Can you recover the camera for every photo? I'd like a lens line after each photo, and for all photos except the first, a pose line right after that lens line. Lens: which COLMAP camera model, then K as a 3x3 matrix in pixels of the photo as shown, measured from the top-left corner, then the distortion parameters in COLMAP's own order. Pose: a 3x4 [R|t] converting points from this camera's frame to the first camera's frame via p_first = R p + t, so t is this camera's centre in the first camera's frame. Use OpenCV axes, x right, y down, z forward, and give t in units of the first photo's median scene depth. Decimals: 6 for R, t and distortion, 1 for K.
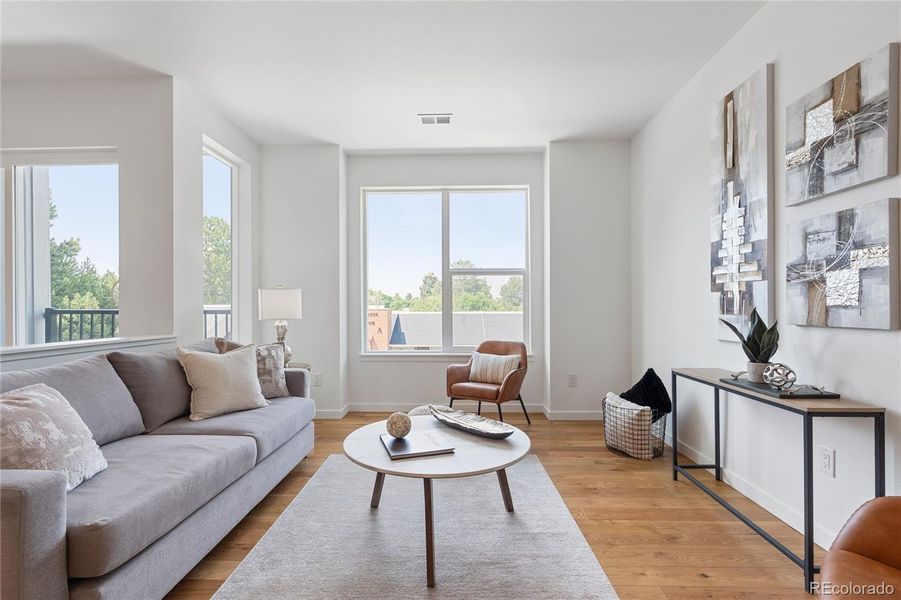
lens RADIAL K [[409.0, 0, 454.5], [0, 409.0, 306.1], [0, 0, 1]] dist [-0.001794, 0.000722]
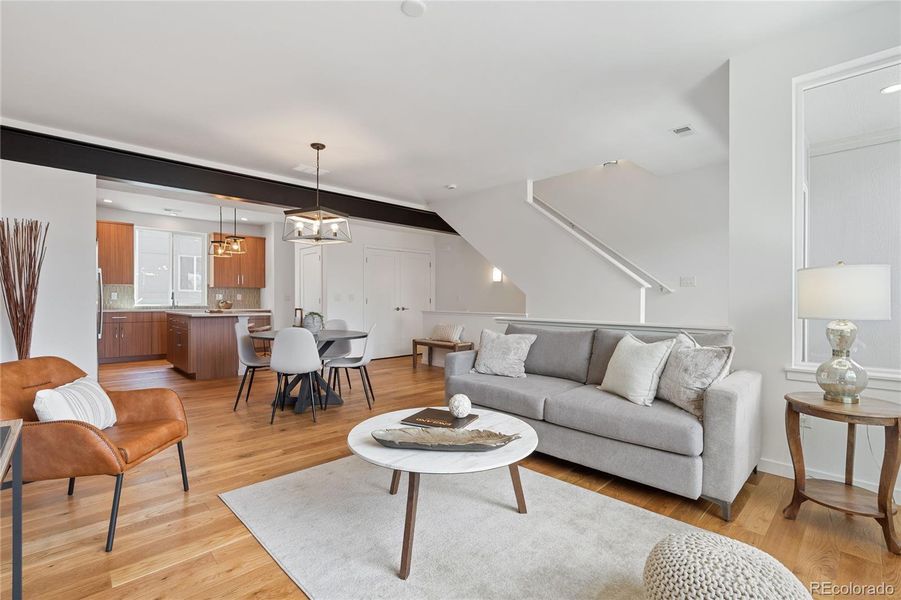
lens RADIAL K [[410.9, 0, 451.6], [0, 410.9, 302.5], [0, 0, 1]] dist [-0.002129, 0.000584]
pose [[-0.713949, 0.004476, -0.700184, 0.530920], [0.002741, 0.999990, 0.003597, 0.005041], [0.700193, 0.000649, -0.713953, 1.435769]]
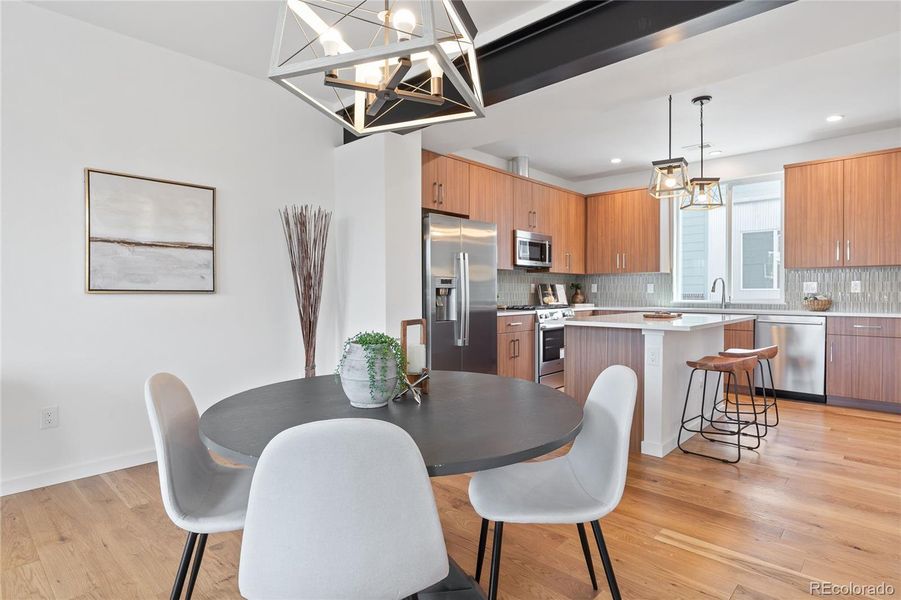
lens RADIAL K [[481.7, 0, 449.8], [0, 481.7, 296.4], [0, 0, 1]] dist [0.001760, 0.000835]
pose [[-0.739998, 0.002354, 0.672605, -0.793442], [0.002585, 0.999996, -0.000656, 0.002676], [-0.672604, 0.001253, -0.740001, 0.170143]]
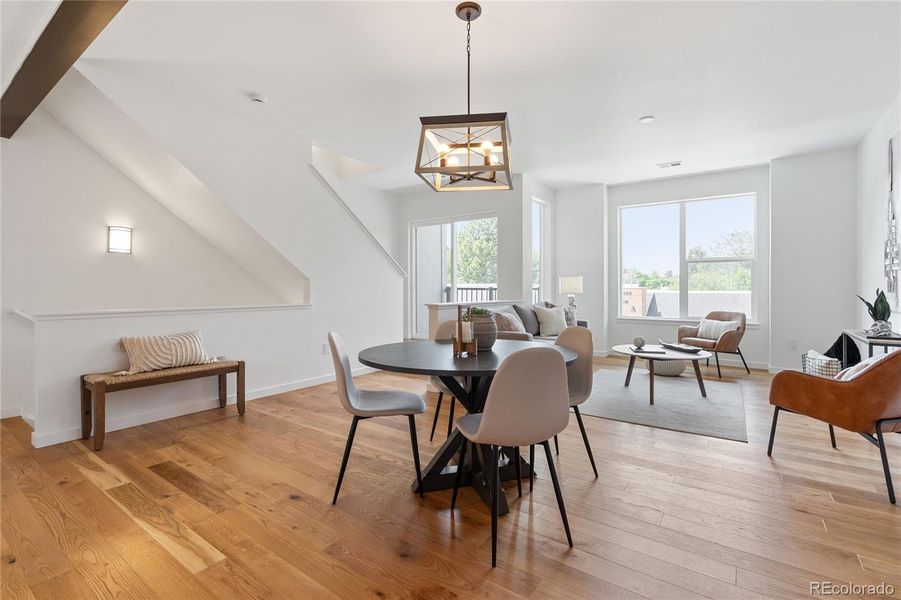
lens RADIAL K [[410.2, 0, 451.2], [0, 410.2, 287.0], [0, 0, 1]] dist [-0.001175, 0.000022]
pose [[0.825006, 0.002747, -0.565118, 0.216241], [0.000345, 0.999986, 0.005365, -0.007251], [0.565124, -0.004621, 0.824993, -1.081143]]
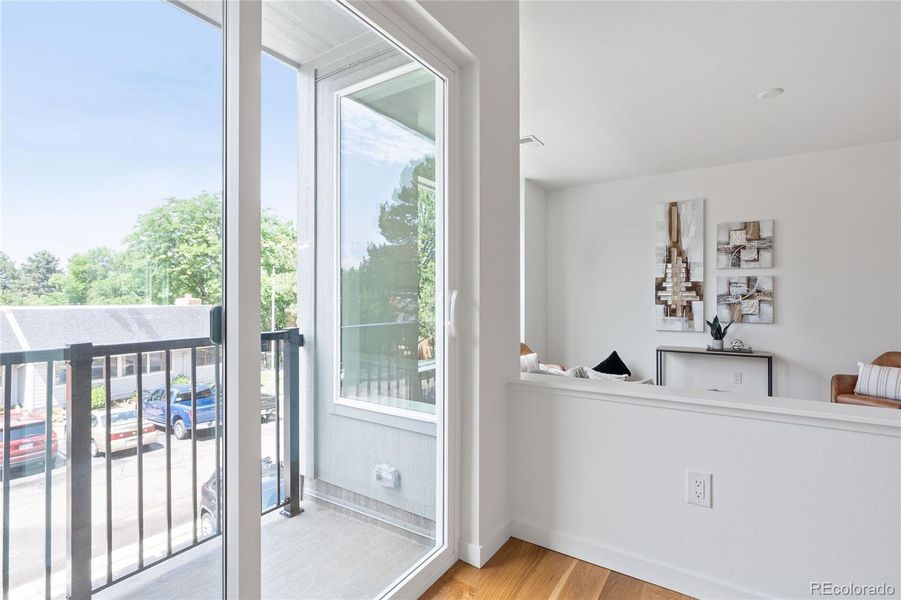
lens RADIAL K [[423.1, 0, 450.6], [0, 423.1, 296.9], [0, 0, 1]] dist [-0.002586, -0.000124]
pose [[0.532696, 0.004264, 0.846296, -1.600756], [-0.005564, 0.999983, -0.001536, -0.065502], [-0.846288, -0.003891, 0.532711, 0.838369]]
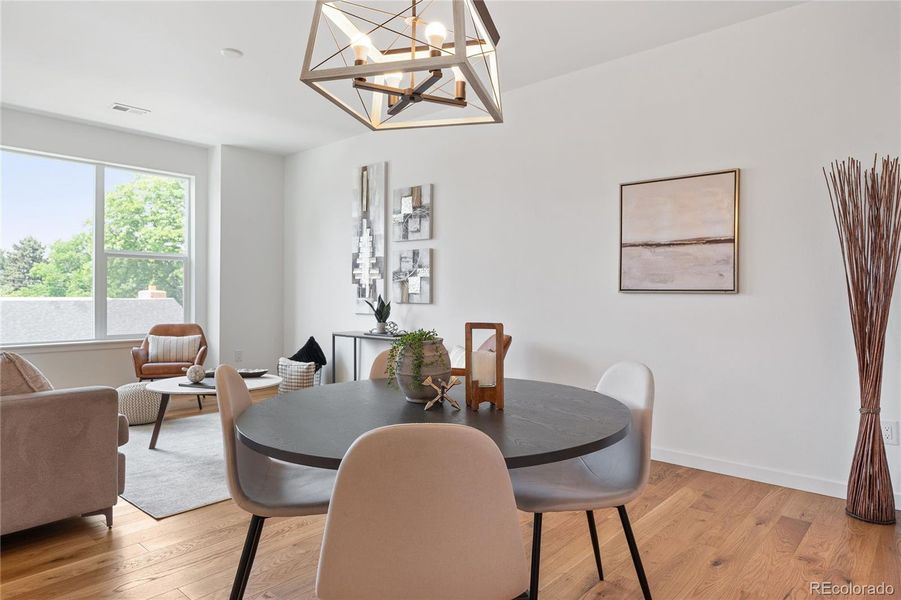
lens RADIAL K [[553.6, 0, 448.0], [0, 553.6, 291.4], [0, 0, 1]] dist [-0.000768, 0.001274]
pose [[0.651560, 0.009624, 0.758536, -0.839966], [-0.010508, 0.999938, -0.003661, -0.001123], [-0.758524, -0.005586, 0.651621, -0.759644]]
